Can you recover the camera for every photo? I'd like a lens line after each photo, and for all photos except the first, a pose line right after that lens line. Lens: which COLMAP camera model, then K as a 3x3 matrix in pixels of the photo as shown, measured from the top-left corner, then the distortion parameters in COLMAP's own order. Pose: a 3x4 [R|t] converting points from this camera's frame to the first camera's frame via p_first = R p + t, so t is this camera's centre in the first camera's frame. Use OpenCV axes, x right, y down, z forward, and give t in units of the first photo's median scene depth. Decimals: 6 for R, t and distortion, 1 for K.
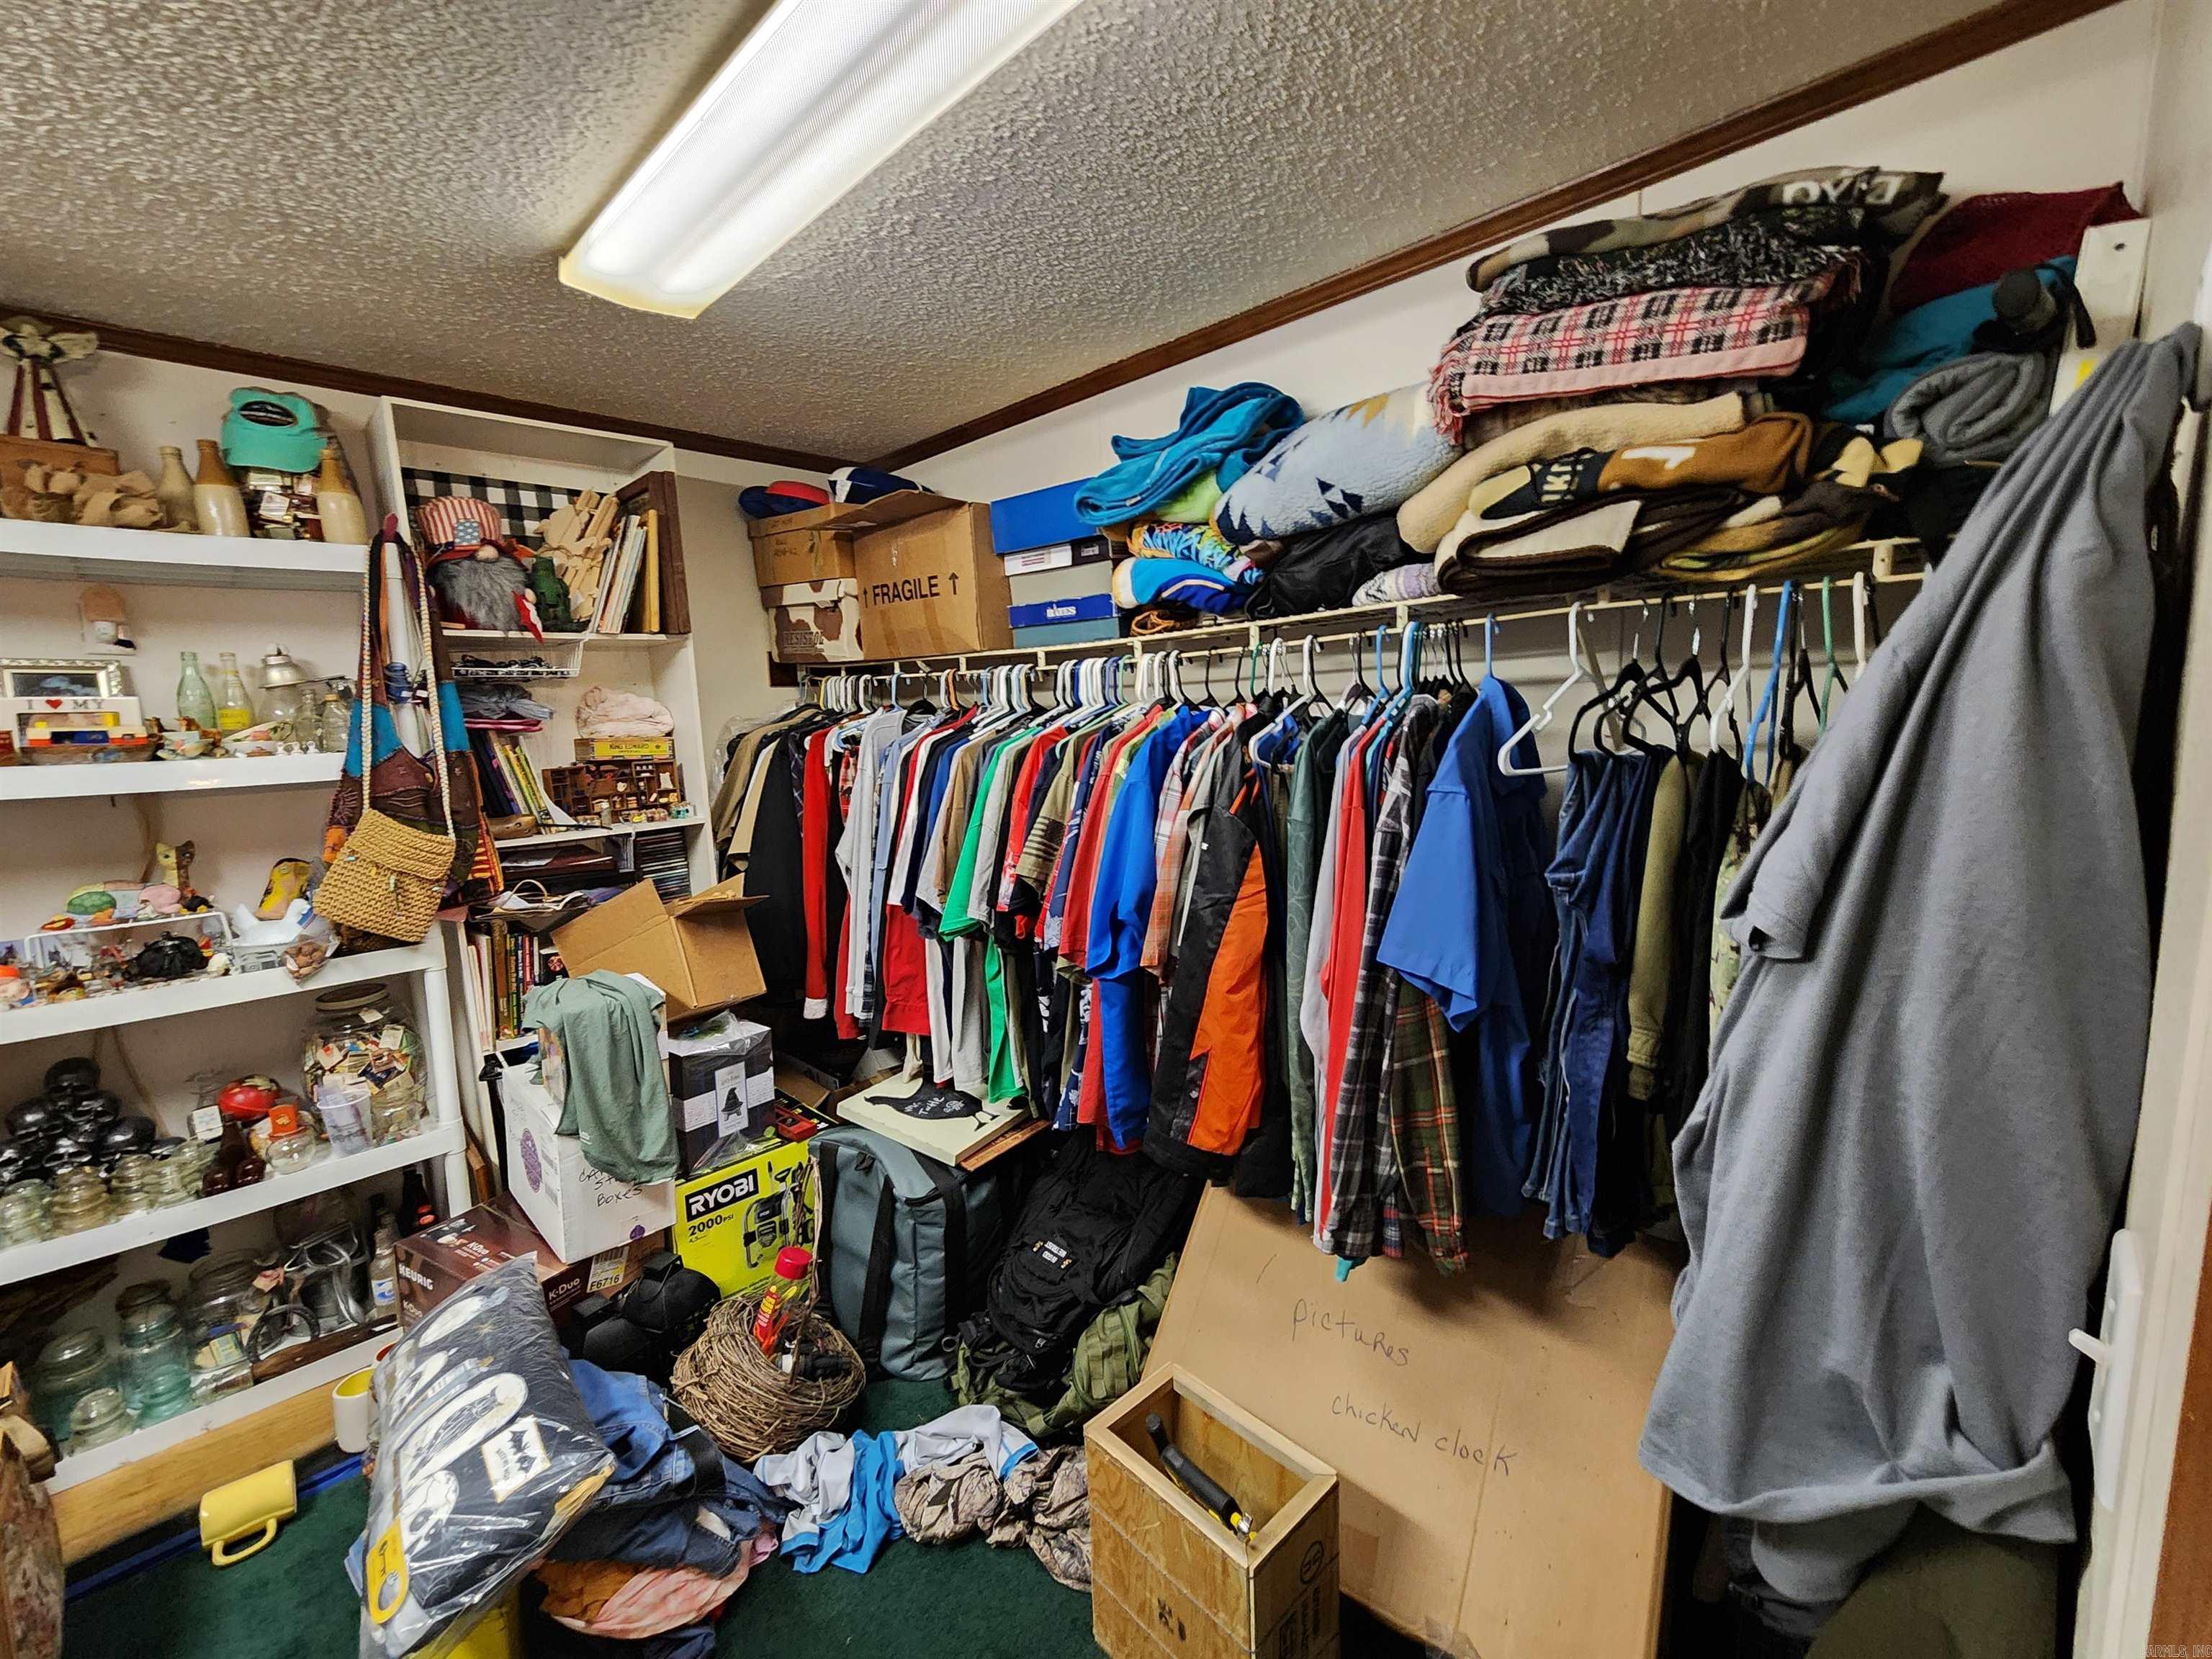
lens RADIAL K [[912.8, 0, 1112.0], [0, 912.8, 827.2], [0, 0, 1]] dist [-0.004030, 0.002031]
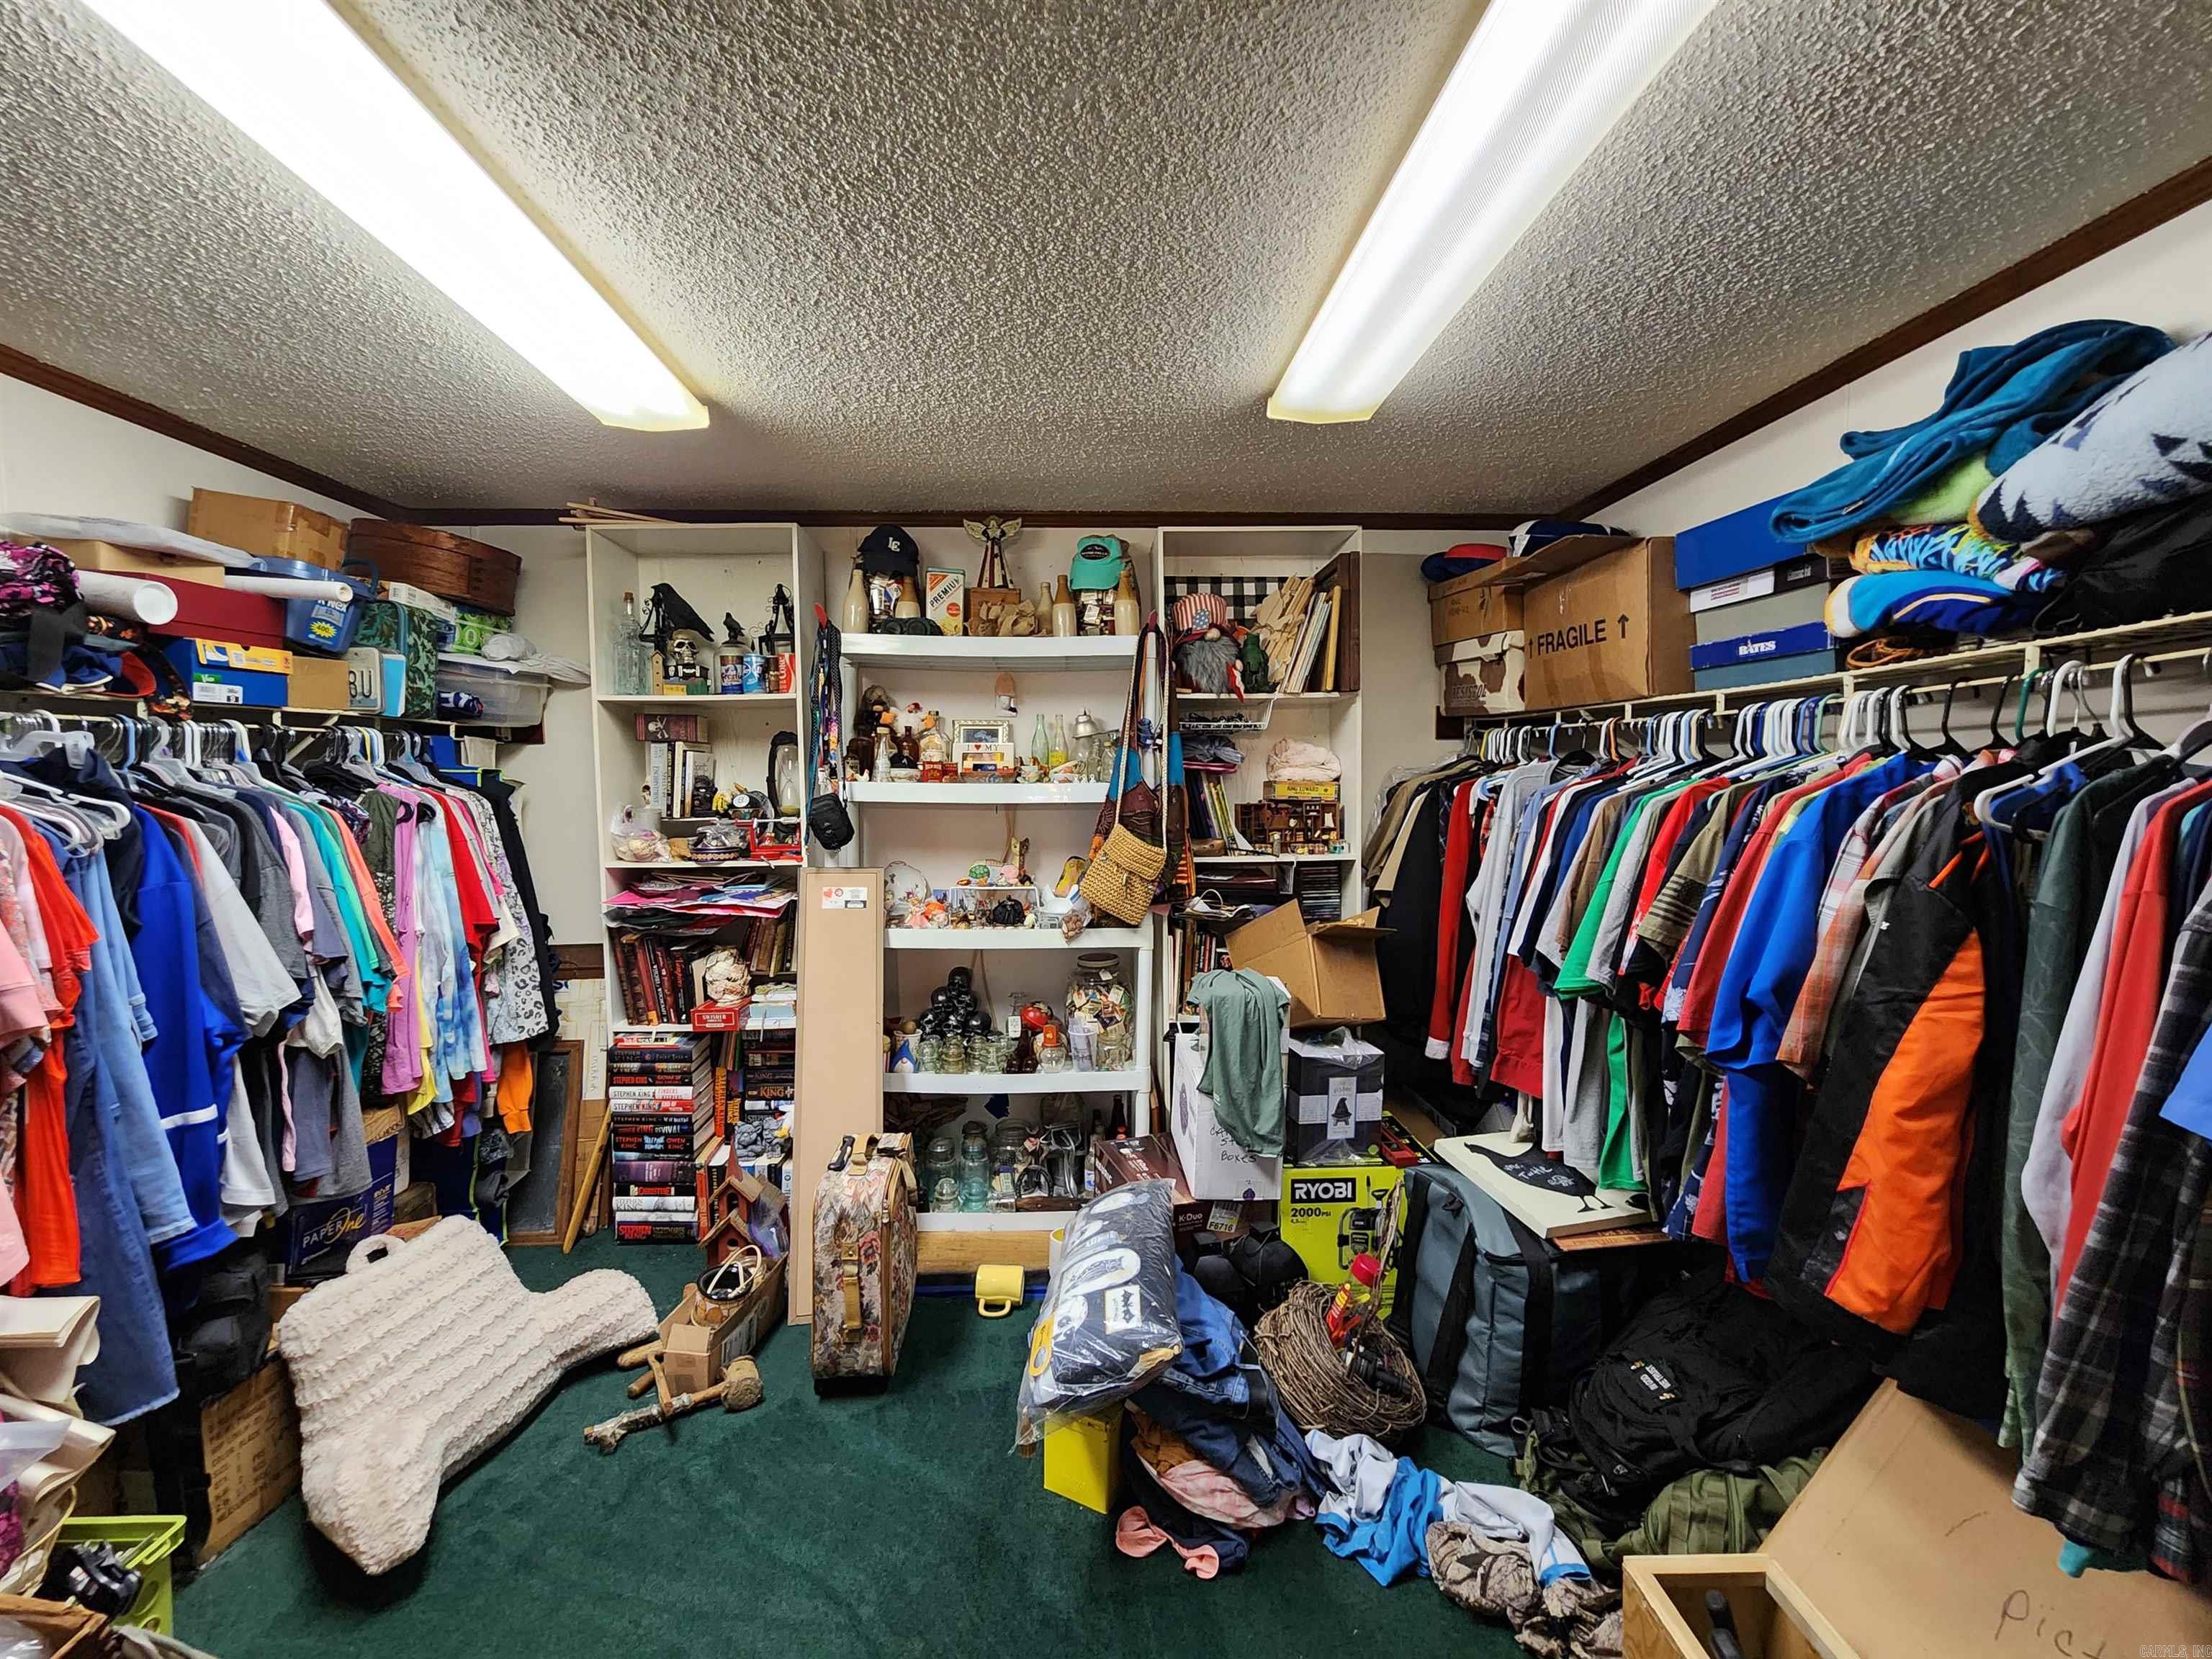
lens RADIAL K [[912.8, 0, 1115.2], [0, 912.8, 824.6], [0, 0, 1]] dist [-0.004030, 0.002031]
pose [[0.741035, 0.057940, -0.668962, 0.109922], [-0.102753, 0.994321, -0.027704, 0.020319], [0.663558, 0.089267, 0.742780, -0.030839]]
